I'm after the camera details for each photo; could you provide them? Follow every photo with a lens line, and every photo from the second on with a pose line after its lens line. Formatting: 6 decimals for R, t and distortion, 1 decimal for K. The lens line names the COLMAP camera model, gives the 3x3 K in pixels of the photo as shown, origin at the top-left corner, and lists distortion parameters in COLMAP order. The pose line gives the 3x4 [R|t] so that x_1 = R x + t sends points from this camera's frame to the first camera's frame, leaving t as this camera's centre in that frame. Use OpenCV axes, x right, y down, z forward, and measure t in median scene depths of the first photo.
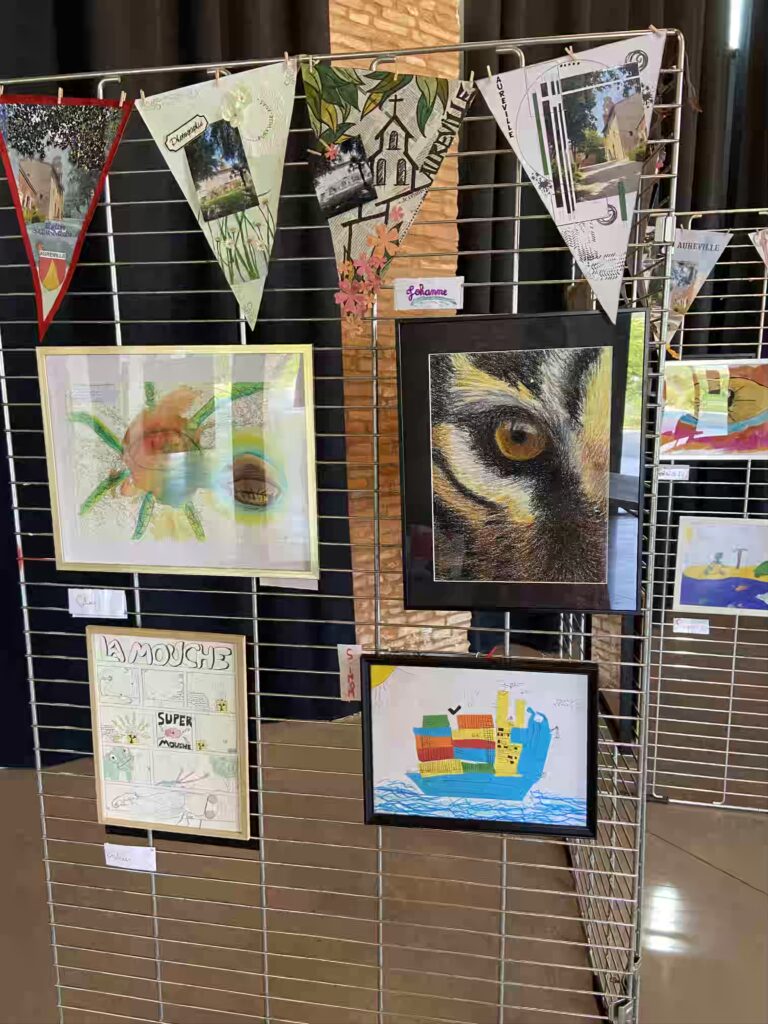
lens RADIAL K [[760.0, 0, 387.8], [0, 760.0, 507.2], [0, 0, 1]] dist [0.075685, -0.018021]
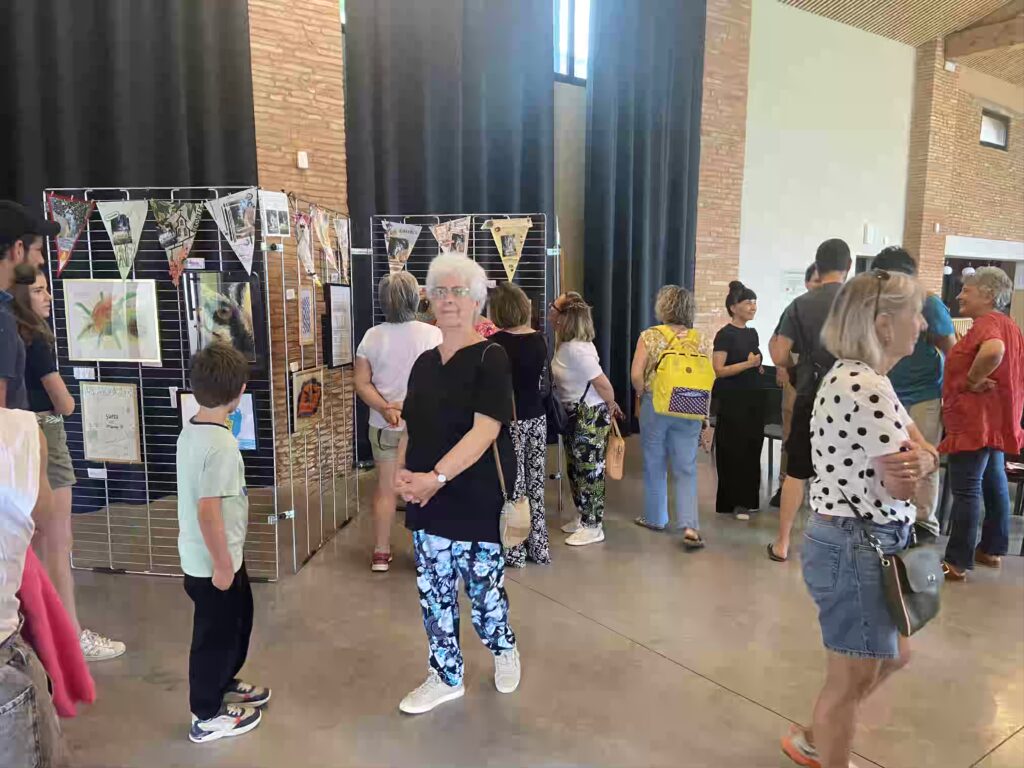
lens RADIAL K [[760.0, 0, 506.0], [0, 760.0, 379.0], [0, 0, 1]] dist [0.075685, -0.018021]
pose [[0.999879, 0.011260, 0.010696, 1.068116], [-0.010733, 0.998784, -0.048124, 0.260049], [-0.011225, 0.048004, 0.998784, -1.721855]]
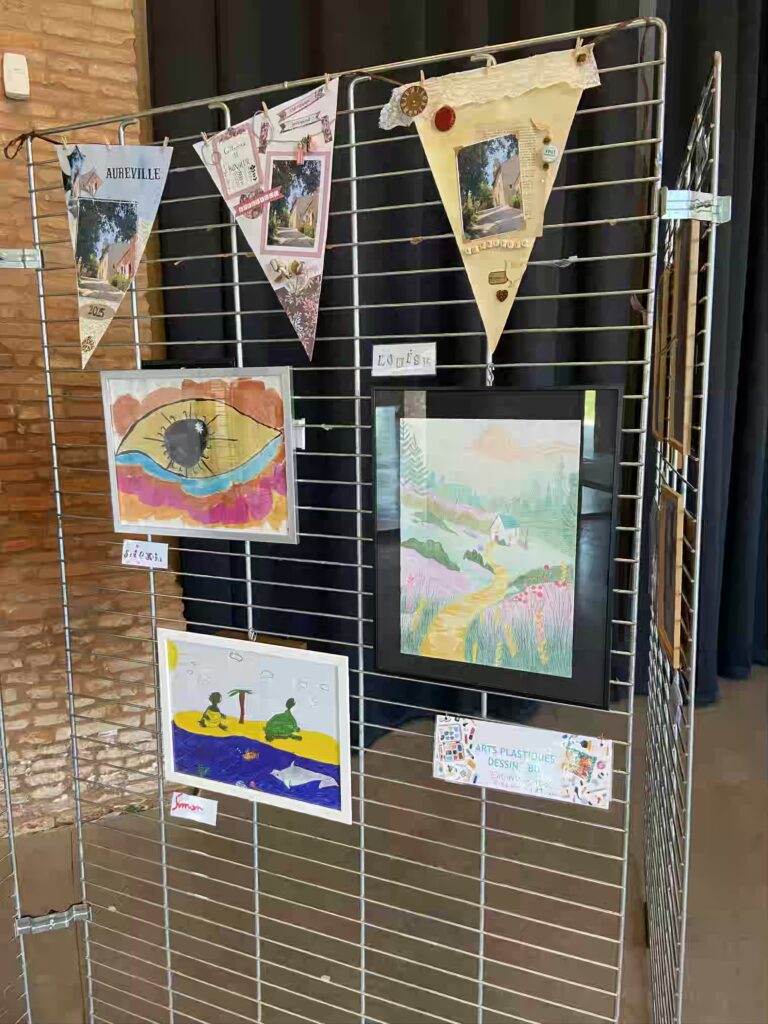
lens RADIAL K [[760.0, 0, 384.1], [0, 760.0, 516.4], [0, 0, 1]] dist [0.075685, -0.018021]
pose [[0.981318, 0.034288, -0.189312, 1.163853], [-0.037121, 0.999245, -0.011442, -0.131495], [0.188777, 0.018256, 0.981850, 0.774950]]
